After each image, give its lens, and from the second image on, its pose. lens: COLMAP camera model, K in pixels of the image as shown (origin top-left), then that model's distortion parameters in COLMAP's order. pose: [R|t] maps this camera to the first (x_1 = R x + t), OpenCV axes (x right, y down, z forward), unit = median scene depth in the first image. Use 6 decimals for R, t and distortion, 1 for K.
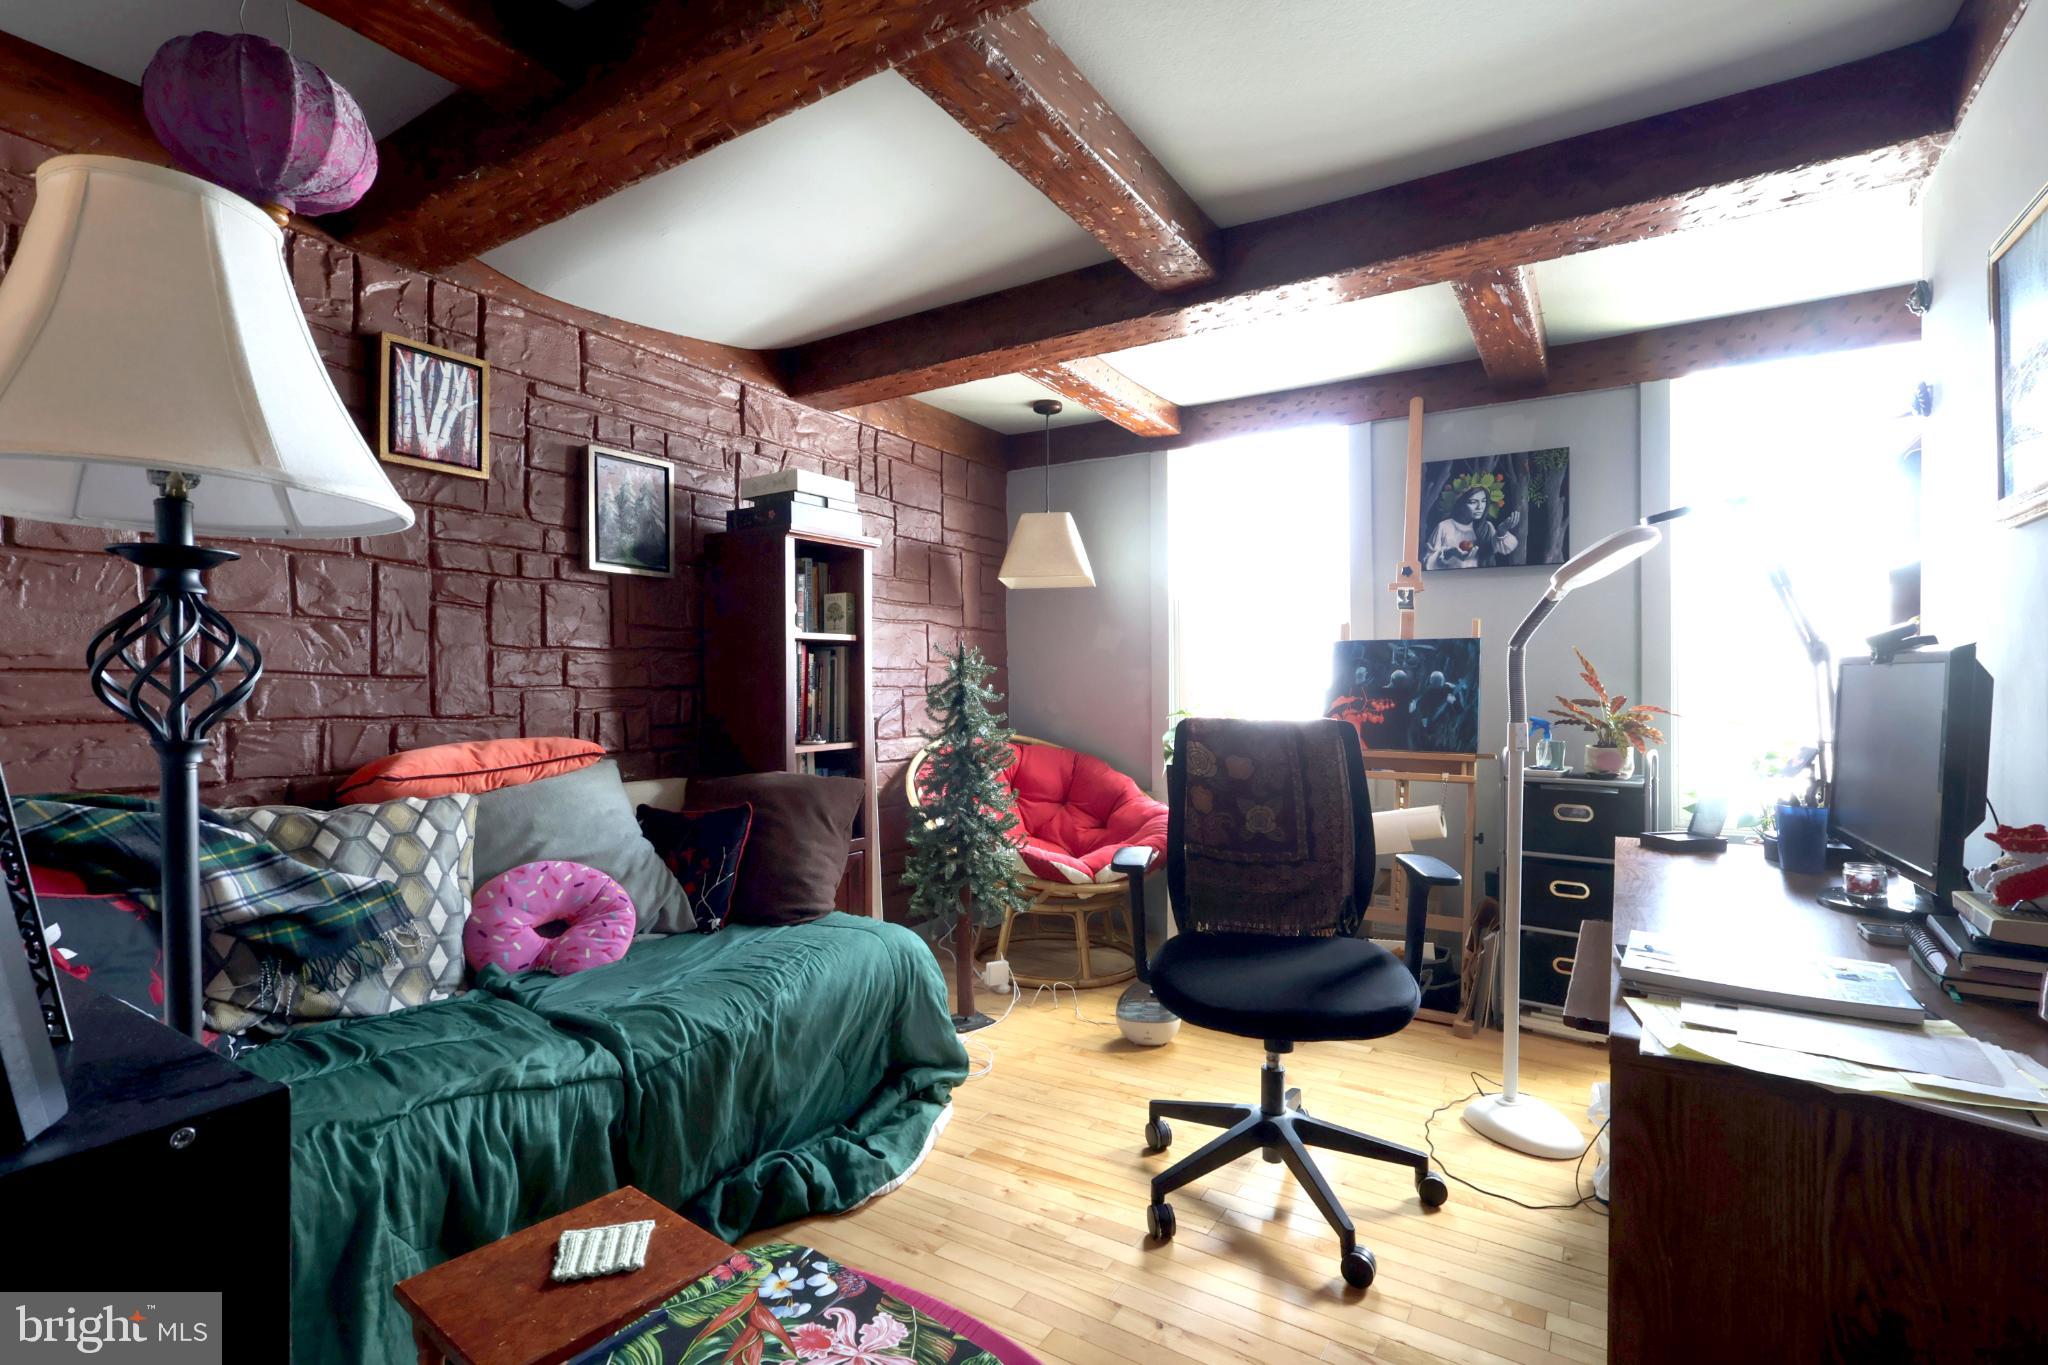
lens RADIAL K [[948.9, 0, 1023.7], [0, 948.9, 691.2], [0, 0, 1]] dist [0.003273, 0.000397]
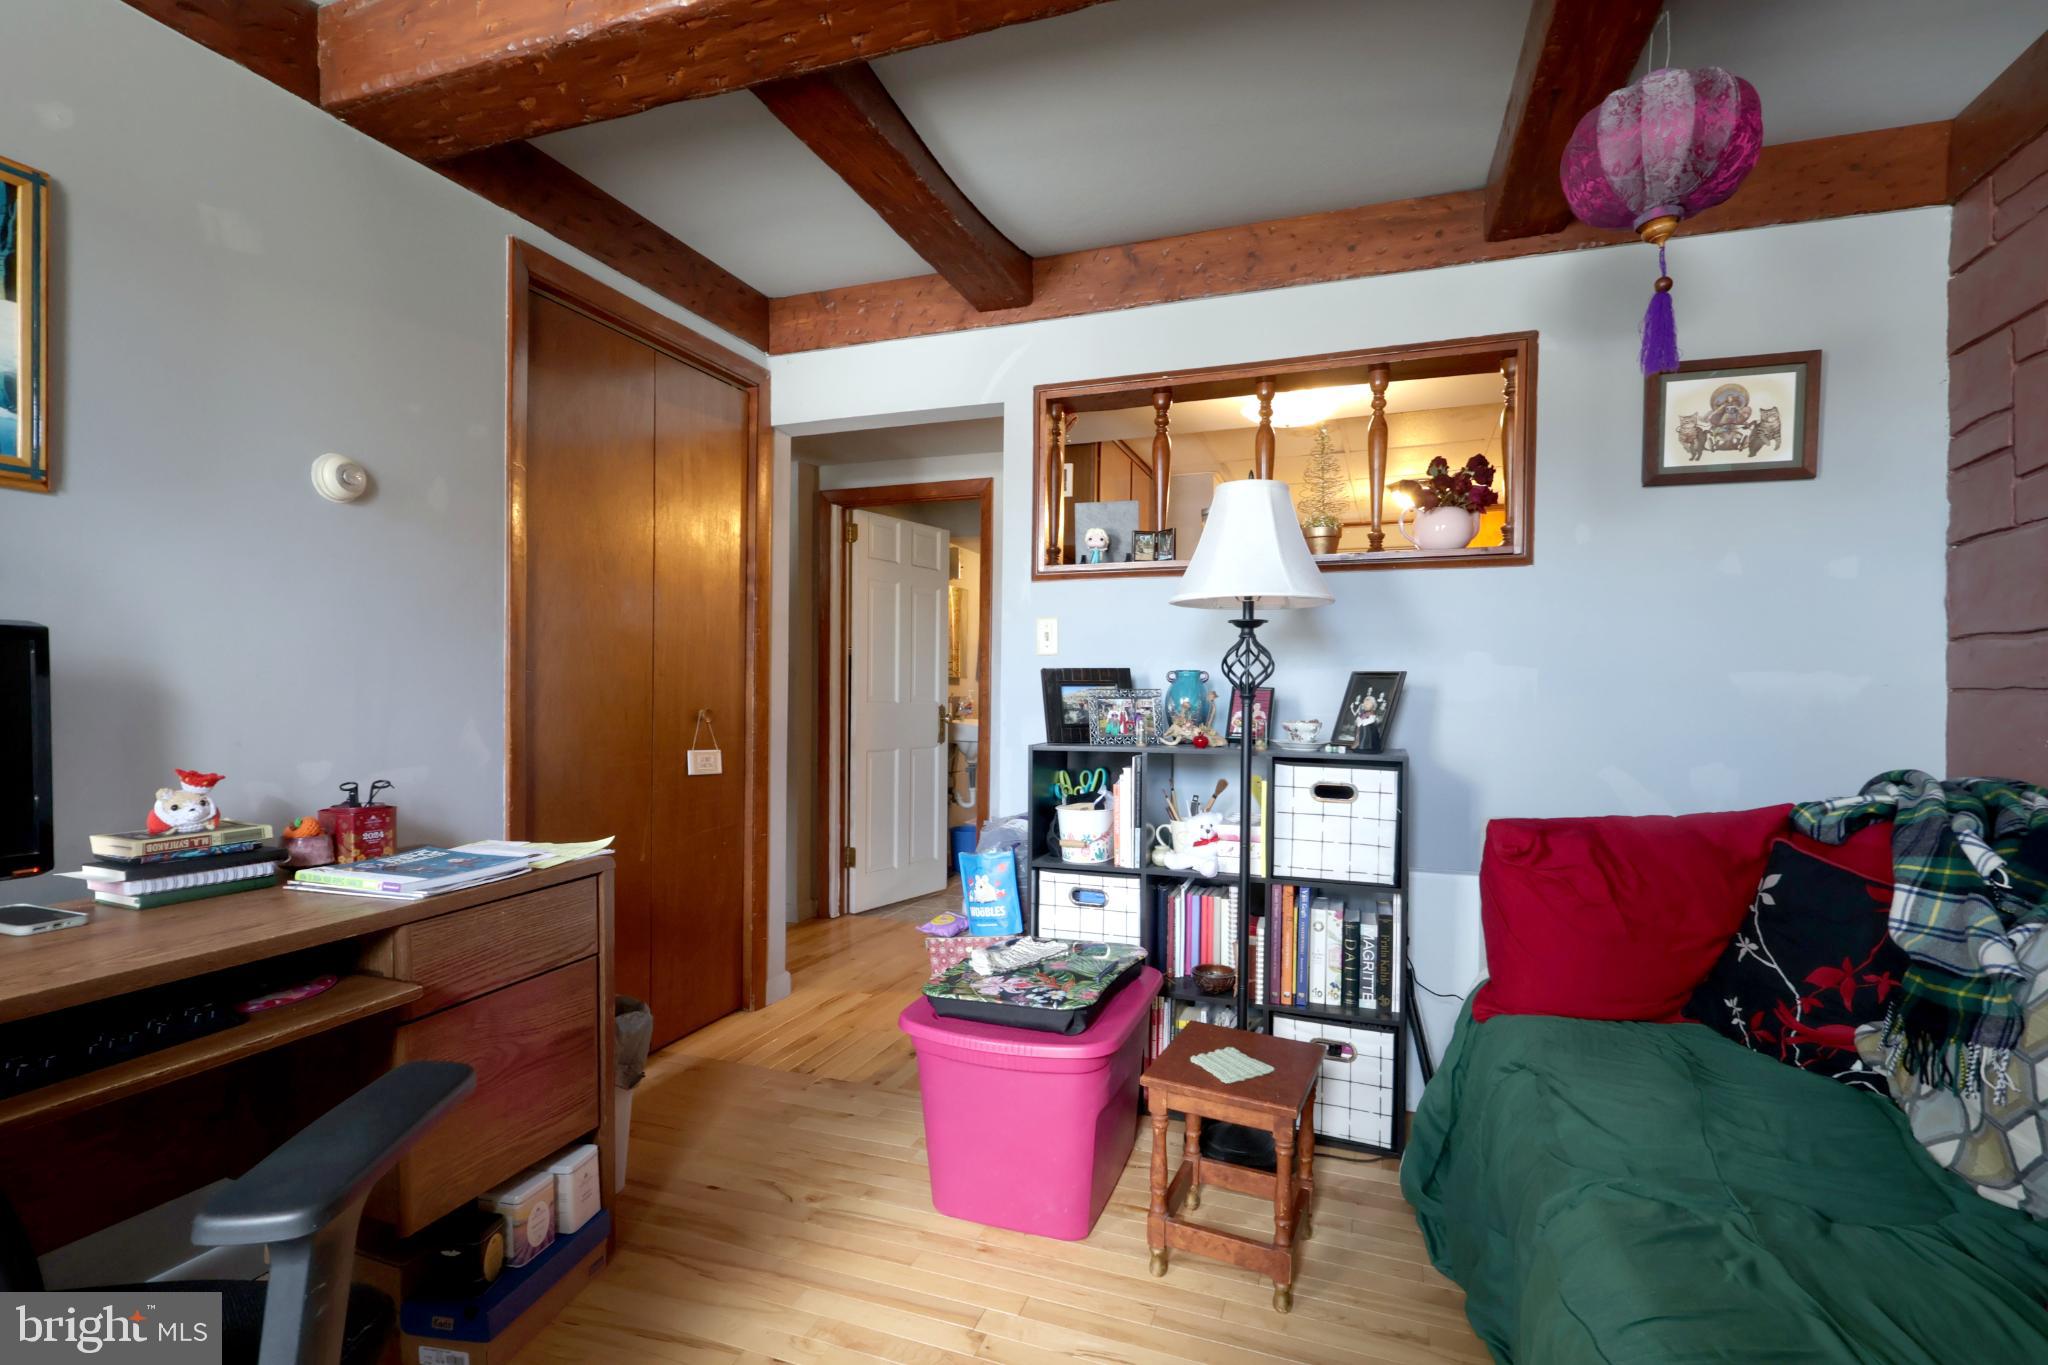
lens RADIAL K [[948.9, 0, 1023.4], [0, 948.9, 687.1], [0, 0, 1]] dist [0.003273, 0.000397]
pose [[-0.975461, 0.000193, -0.220171, 0.224033], [-0.000808, 0.999990, 0.004456, 0.012475], [0.220170, 0.004525, -0.975451, 2.884416]]
